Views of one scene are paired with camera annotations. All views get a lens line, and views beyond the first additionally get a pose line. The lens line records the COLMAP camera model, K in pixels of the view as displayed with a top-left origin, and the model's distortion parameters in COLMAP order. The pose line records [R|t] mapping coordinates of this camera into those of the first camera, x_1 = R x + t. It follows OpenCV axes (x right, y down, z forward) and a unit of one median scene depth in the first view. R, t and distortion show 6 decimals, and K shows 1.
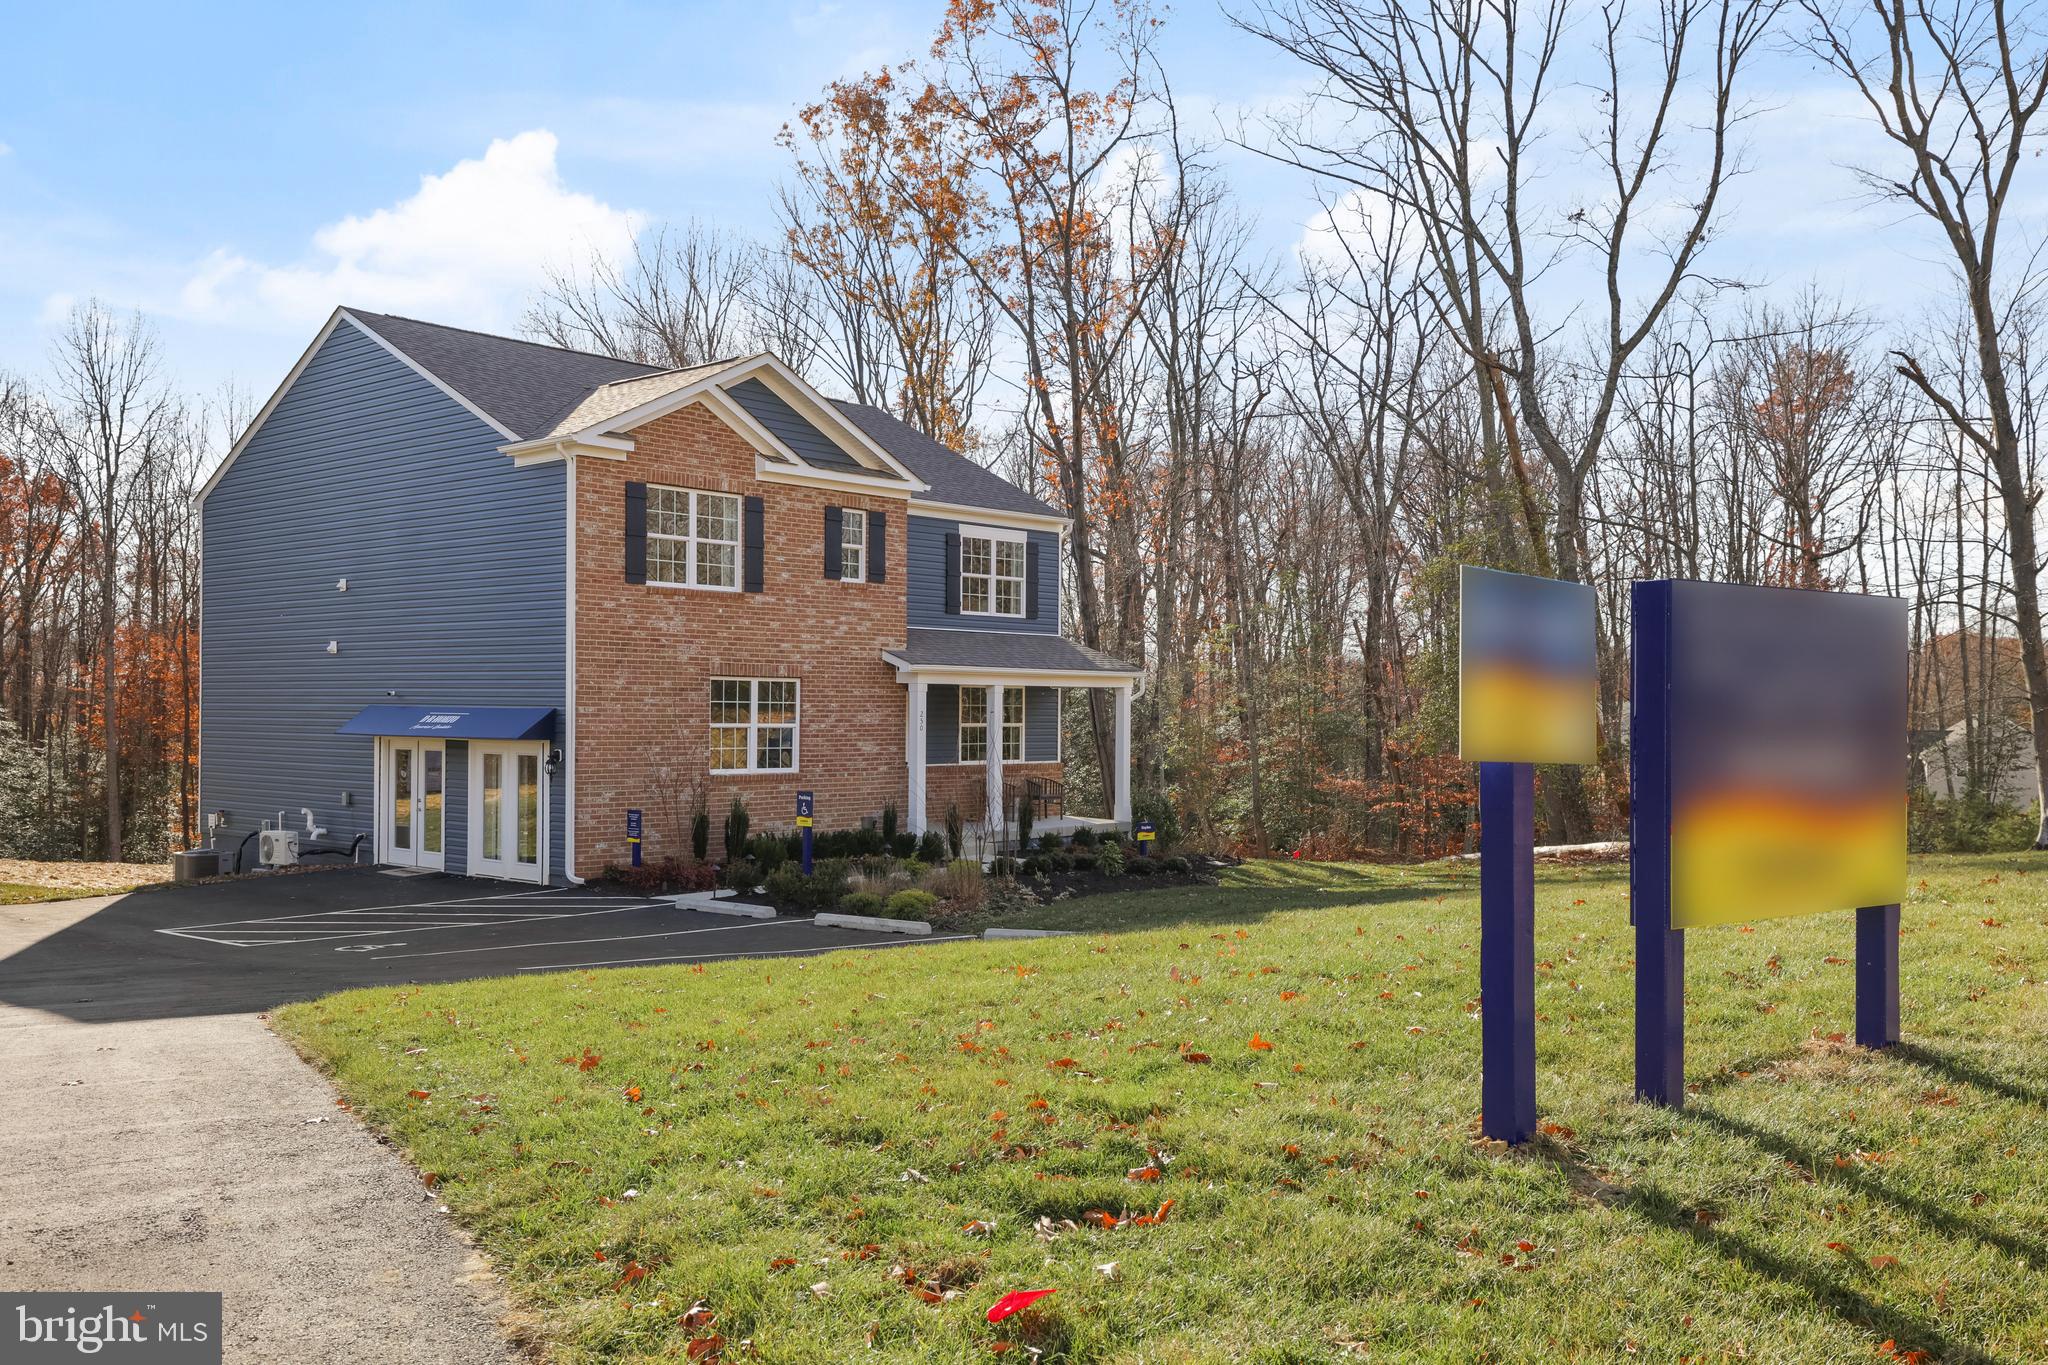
lens RADIAL K [[1754.1, 0, 1028.0], [0, 1754.1, 694.7], [0, 0, 1]] dist [0.002217, -0.000337]
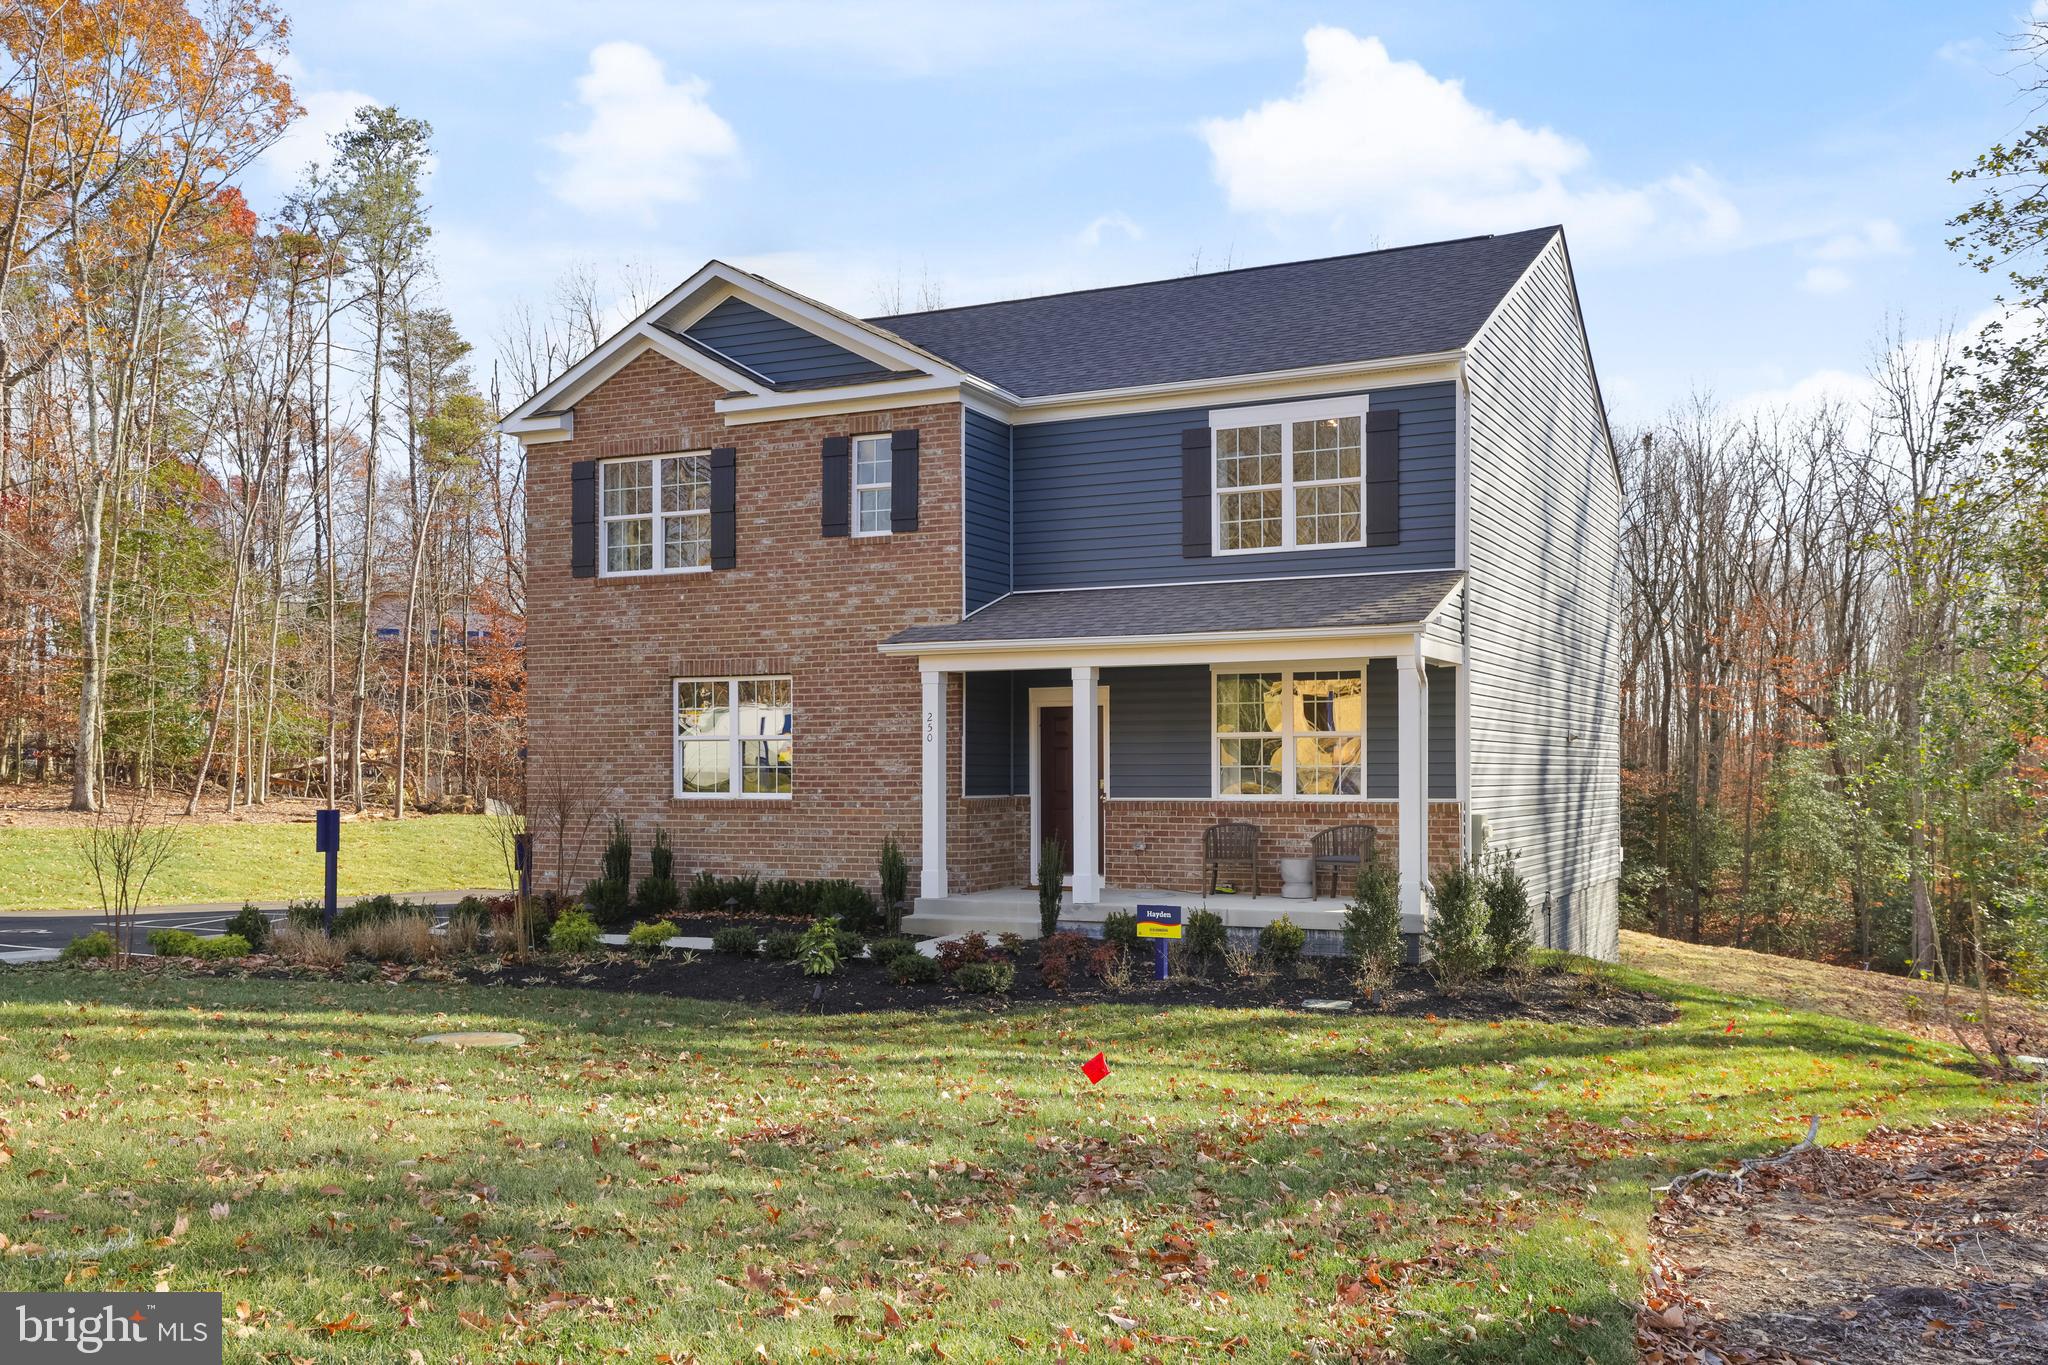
lens RADIAL K [[1800.9, 0, 1019.1], [0, 1800.9, 727.4], [0, 0, 1]] dist [0.004125, 0.010668]
pose [[0.270611, -0.027932, -0.962283, 0.641076], [0.013865, 0.999588, -0.025116, 0.034157], [0.962589, -0.006546, 0.270887, 0.886080]]
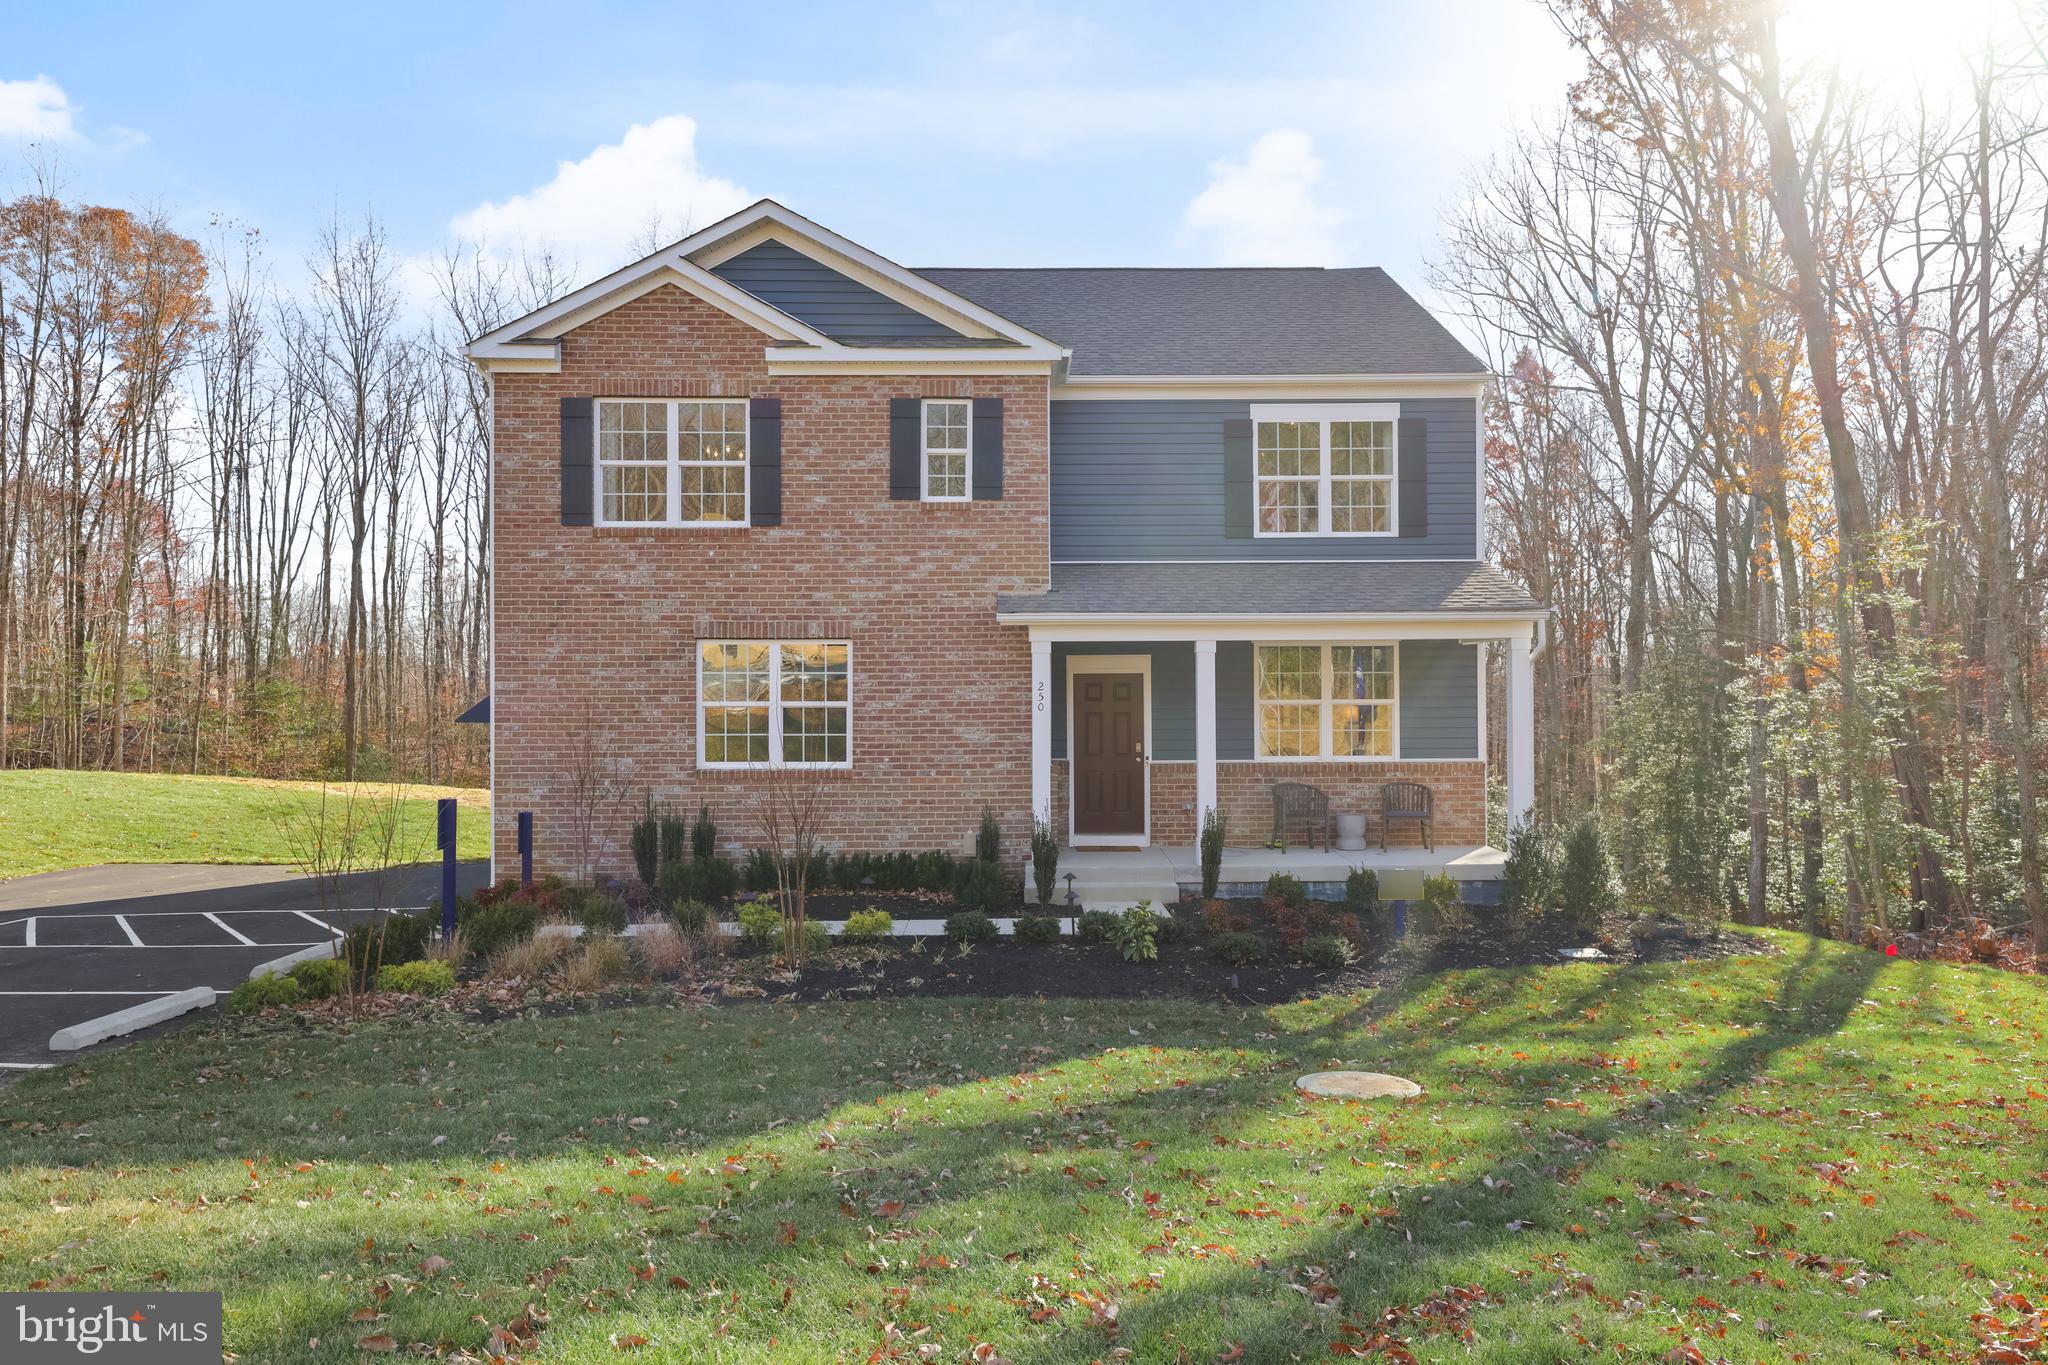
lens RADIAL K [[1606.0, 0, 1016.1], [0, 1606.0, 653.6], [0, 0, 1]] dist [0.005999, -0.003960]
pose [[0.681579, -0.023031, -0.731382, 0.405167], [0.015019, 0.999734, -0.017485, 0.009321], [0.731590, 0.000933, 0.681744, 0.596985]]
